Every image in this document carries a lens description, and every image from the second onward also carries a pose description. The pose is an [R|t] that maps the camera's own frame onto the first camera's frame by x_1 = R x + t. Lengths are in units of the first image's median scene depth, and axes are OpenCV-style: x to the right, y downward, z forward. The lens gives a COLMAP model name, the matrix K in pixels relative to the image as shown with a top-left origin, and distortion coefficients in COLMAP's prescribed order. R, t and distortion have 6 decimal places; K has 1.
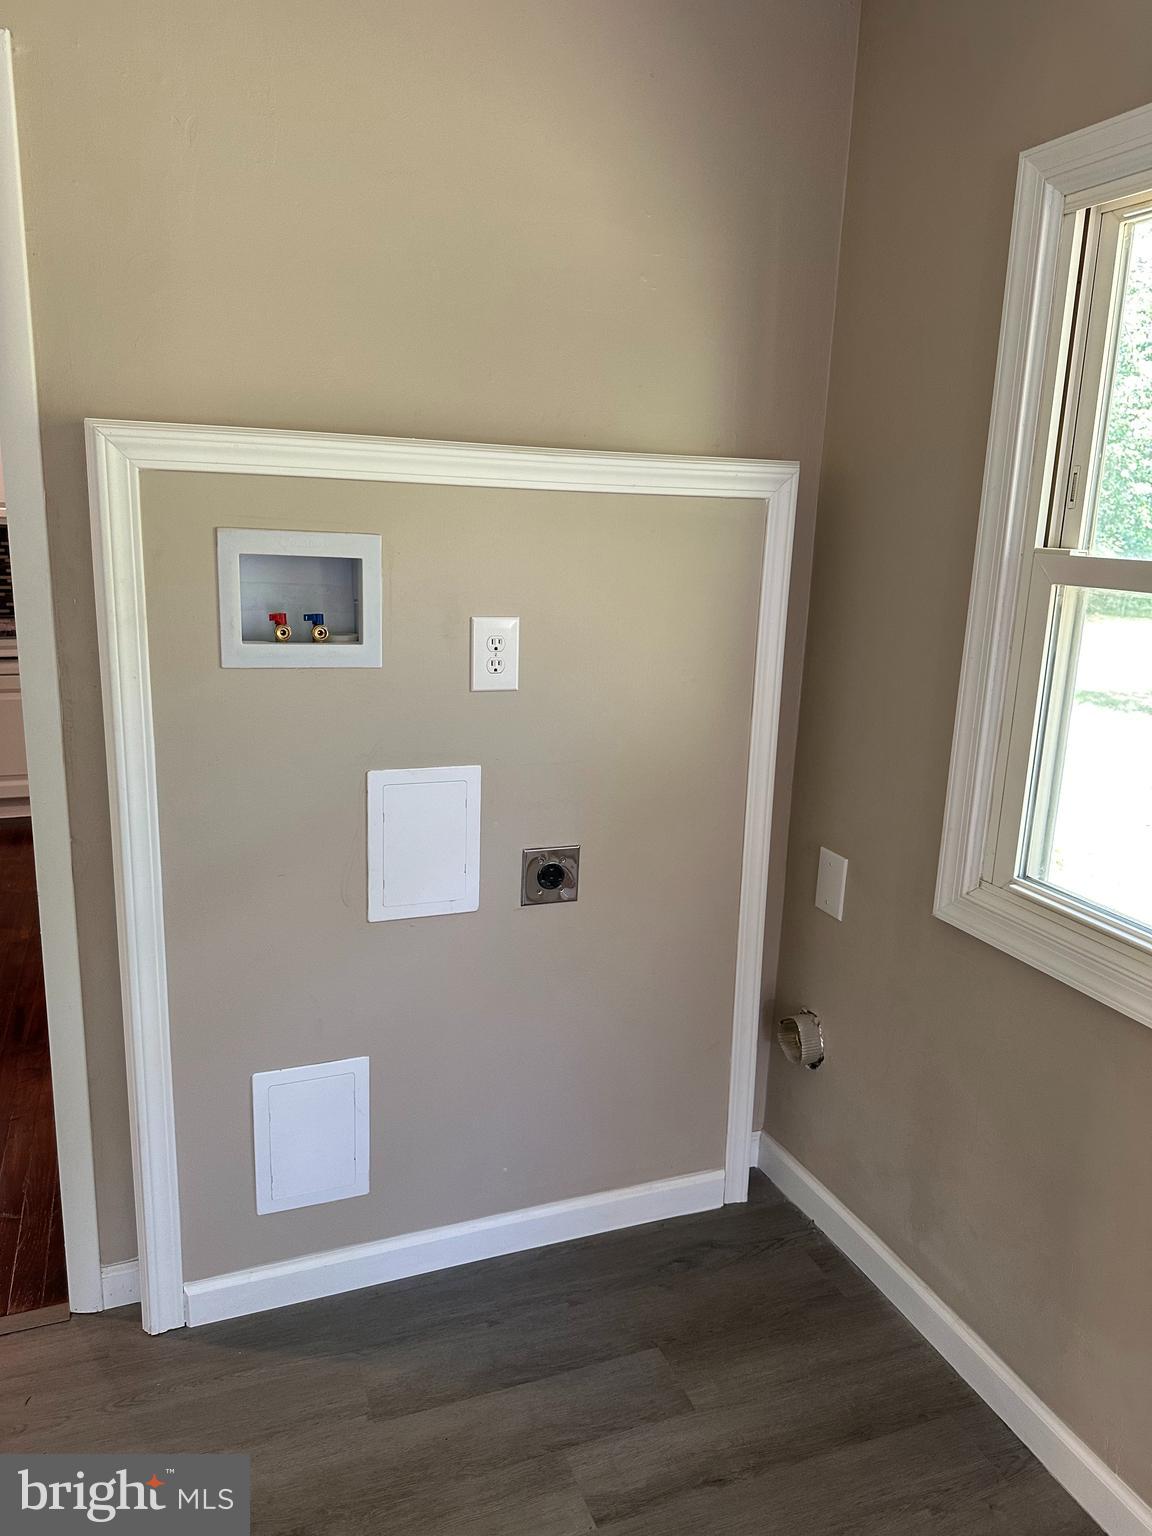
lens RADIAL K [[1083.9, 0, 576.0], [0, 1083.9, 768.0], [0, 0, 1]] dist [0.195294, -0.265444]
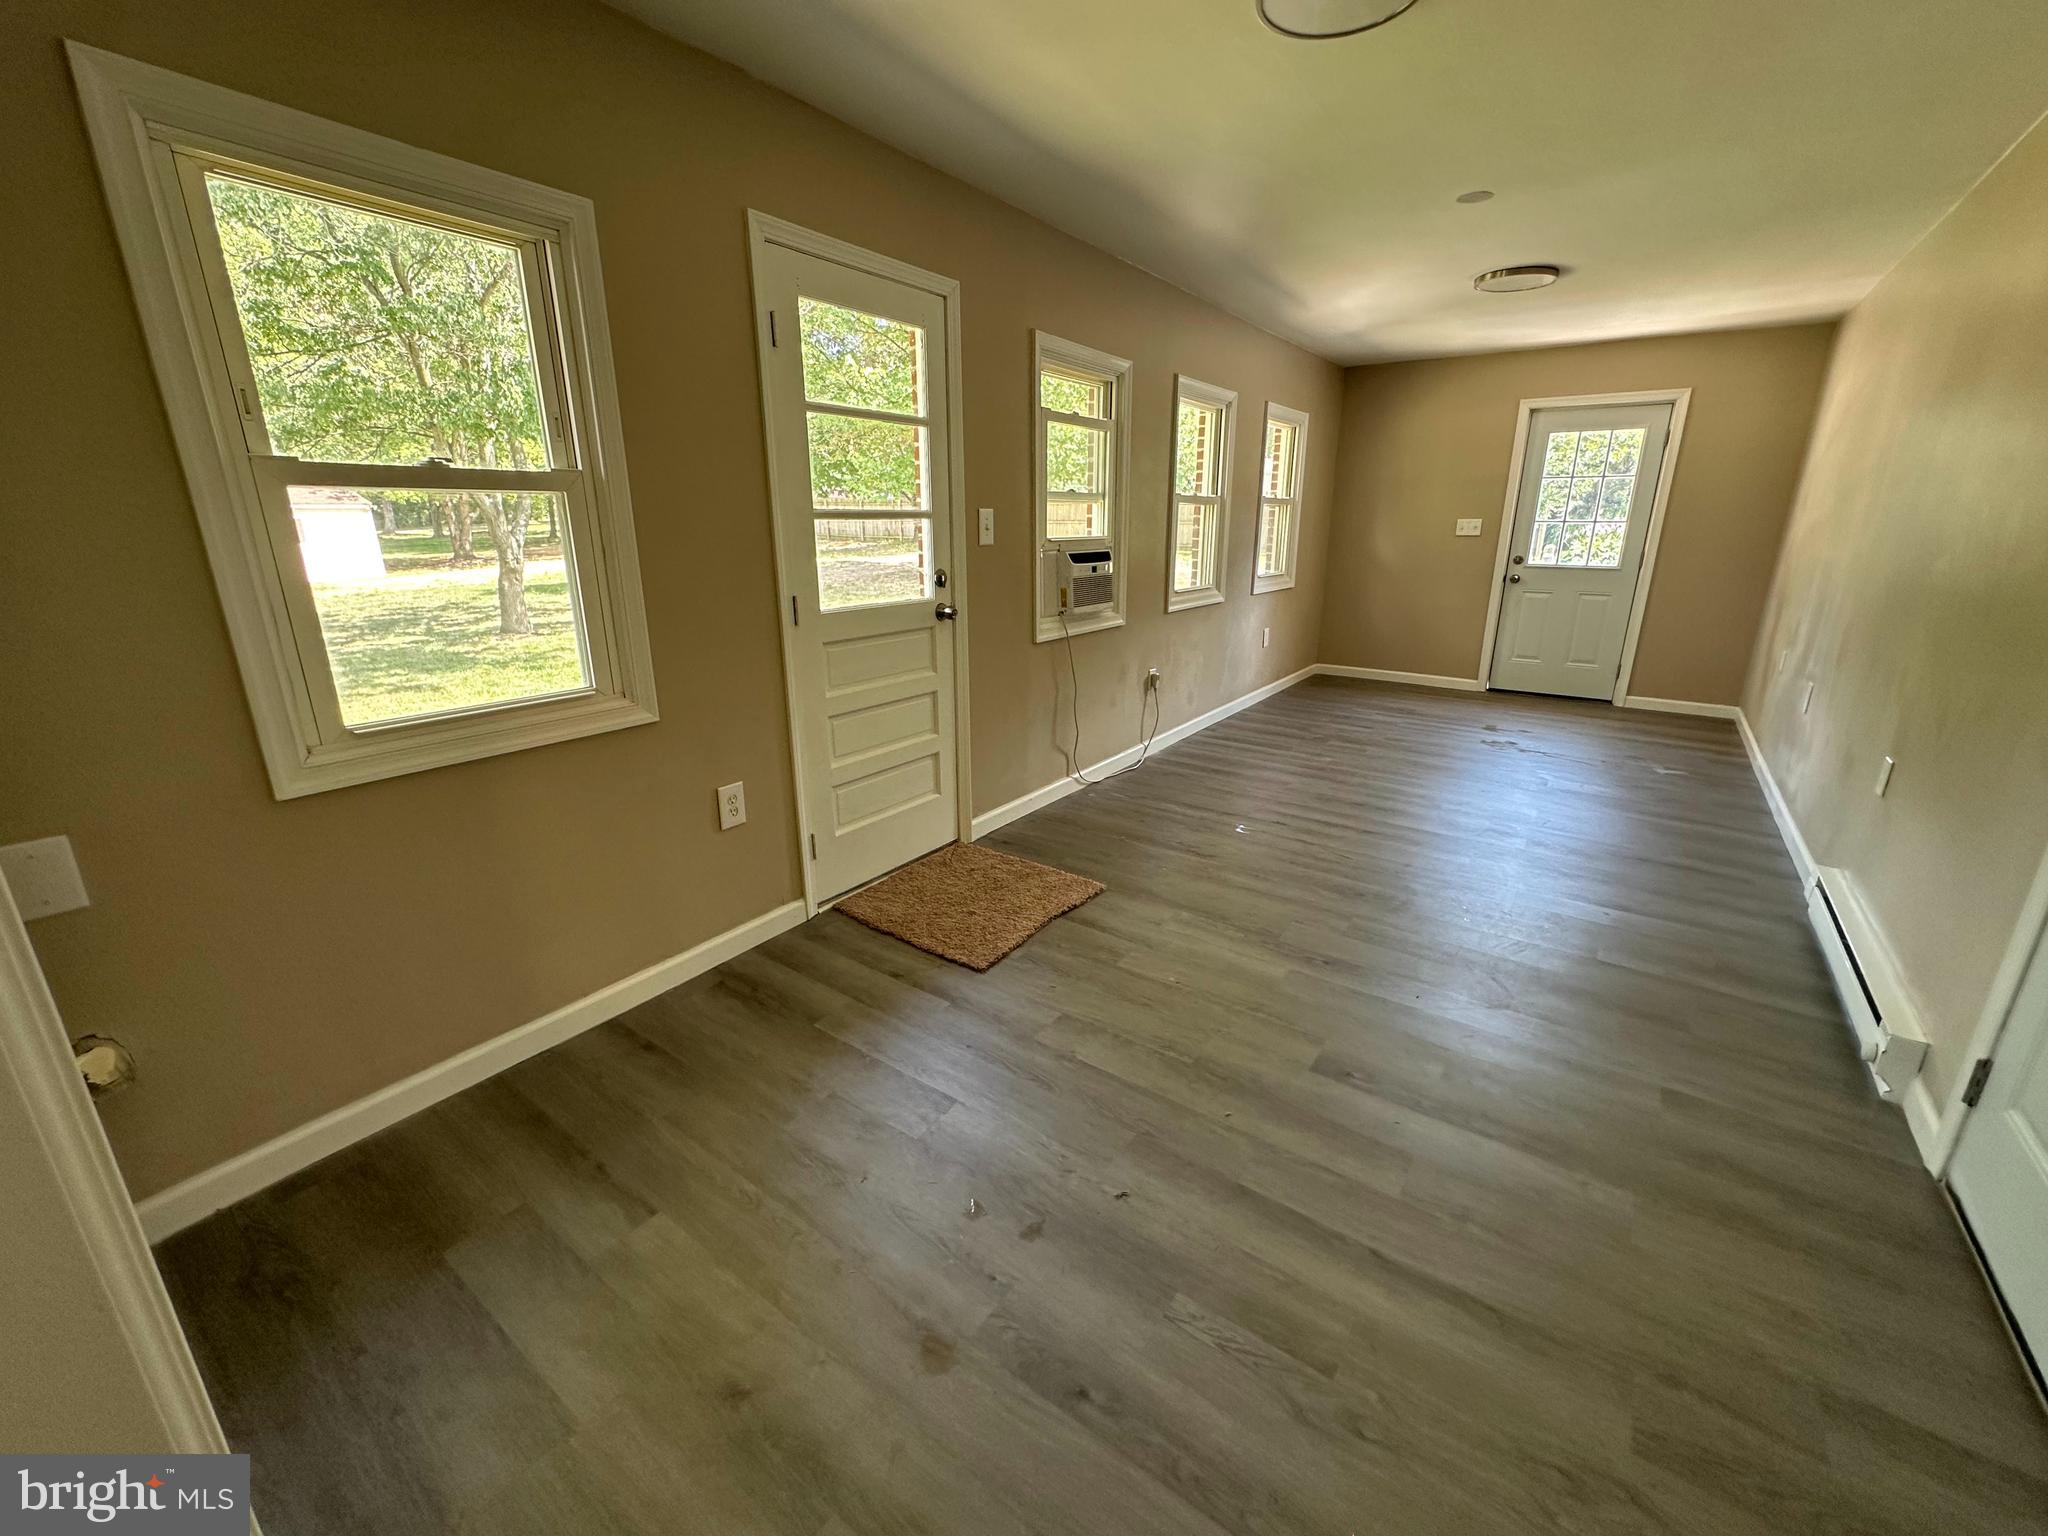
lens RADIAL K [[821.0, 0, 1024.0], [0, 821.0, 768.0], [0, 0, 1]] dist [-0.002193, 0.000377]
pose [[-0.528547, -0.266517, 0.805982, -0.742770], [0.194446, 0.886187, 0.420552, -0.097558], [-0.826334, 0.379001, -0.416569, 0.743636]]
